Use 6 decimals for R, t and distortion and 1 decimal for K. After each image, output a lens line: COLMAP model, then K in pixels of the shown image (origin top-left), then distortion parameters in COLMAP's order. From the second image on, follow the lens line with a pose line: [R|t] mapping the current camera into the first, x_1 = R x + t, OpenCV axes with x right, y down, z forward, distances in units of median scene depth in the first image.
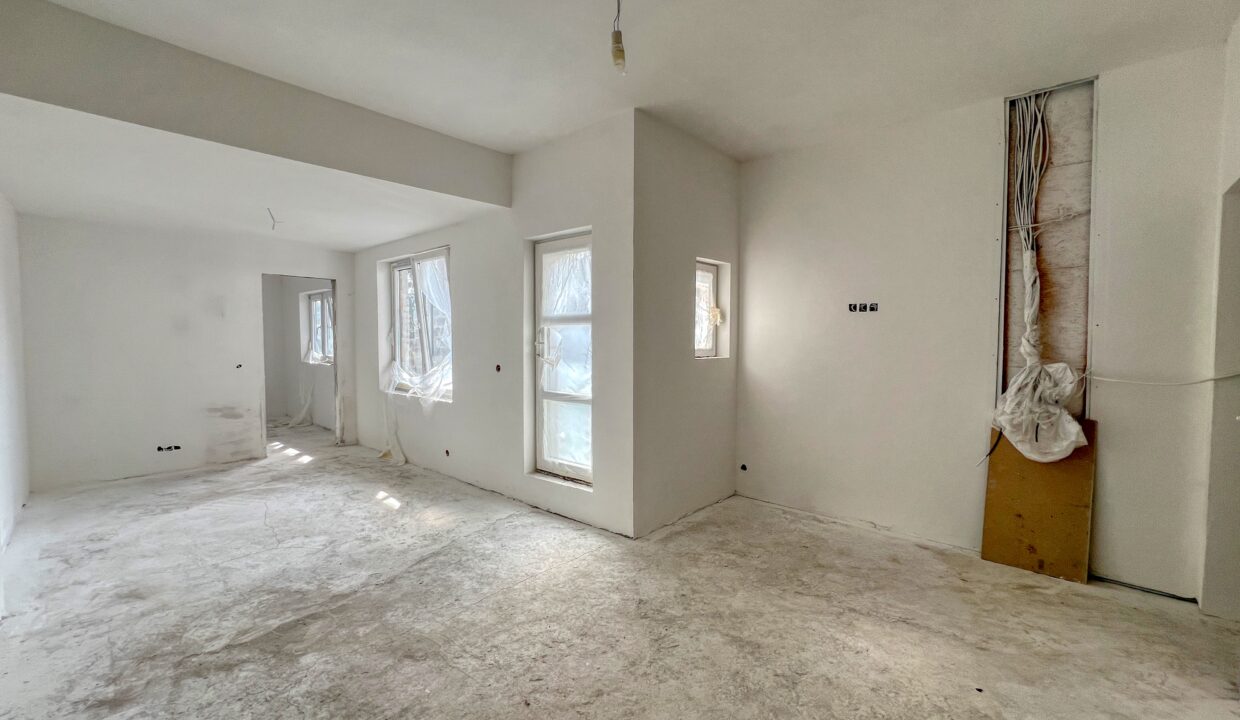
lens RADIAL K [[509.4, 0, 620.0], [0, 509.4, 360.0], [0, 0, 1]] dist [0.000500, 0.000528]
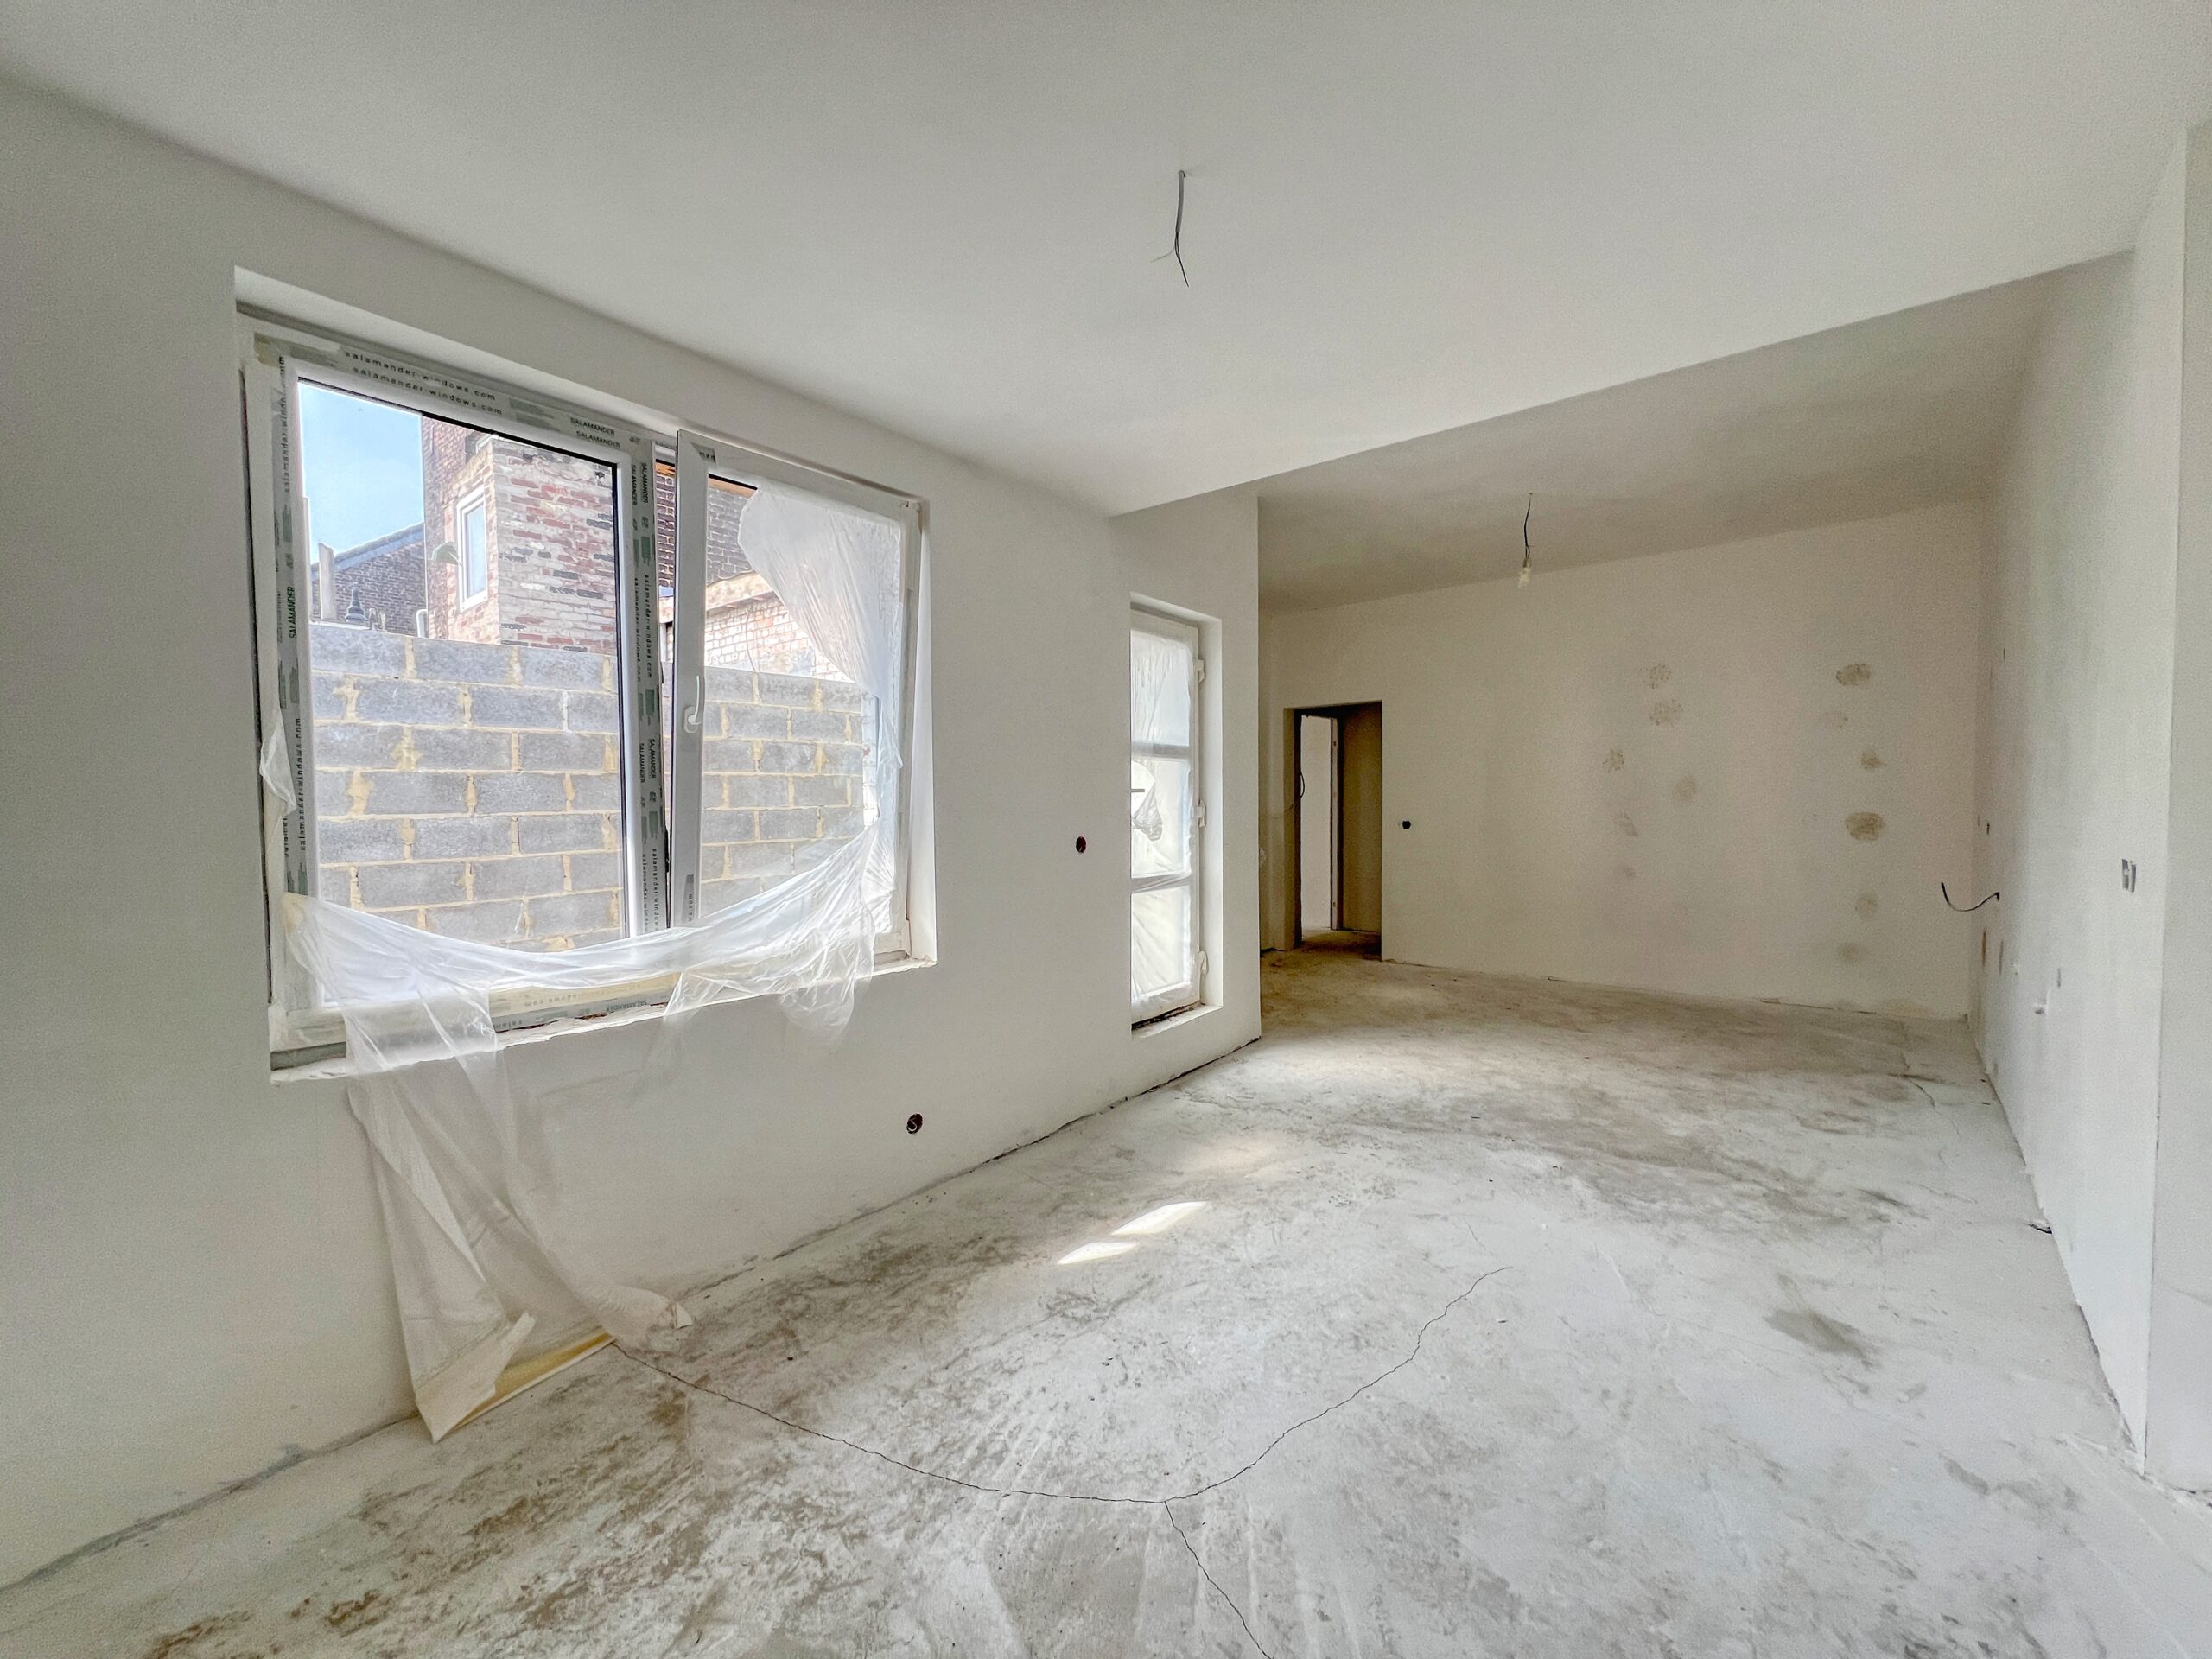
lens RADIAL K [[887.6, 0, 1099.1], [0, 887.6, 832.3], [0, 0, 1]] dist [-0.000620, 0.000192]
pose [[-0.056721, -0.034110, 0.997807, -1.260406], [0.048240, 0.998155, 0.036864, -0.028870], [-0.997224, 0.050225, -0.054971, 1.247531]]
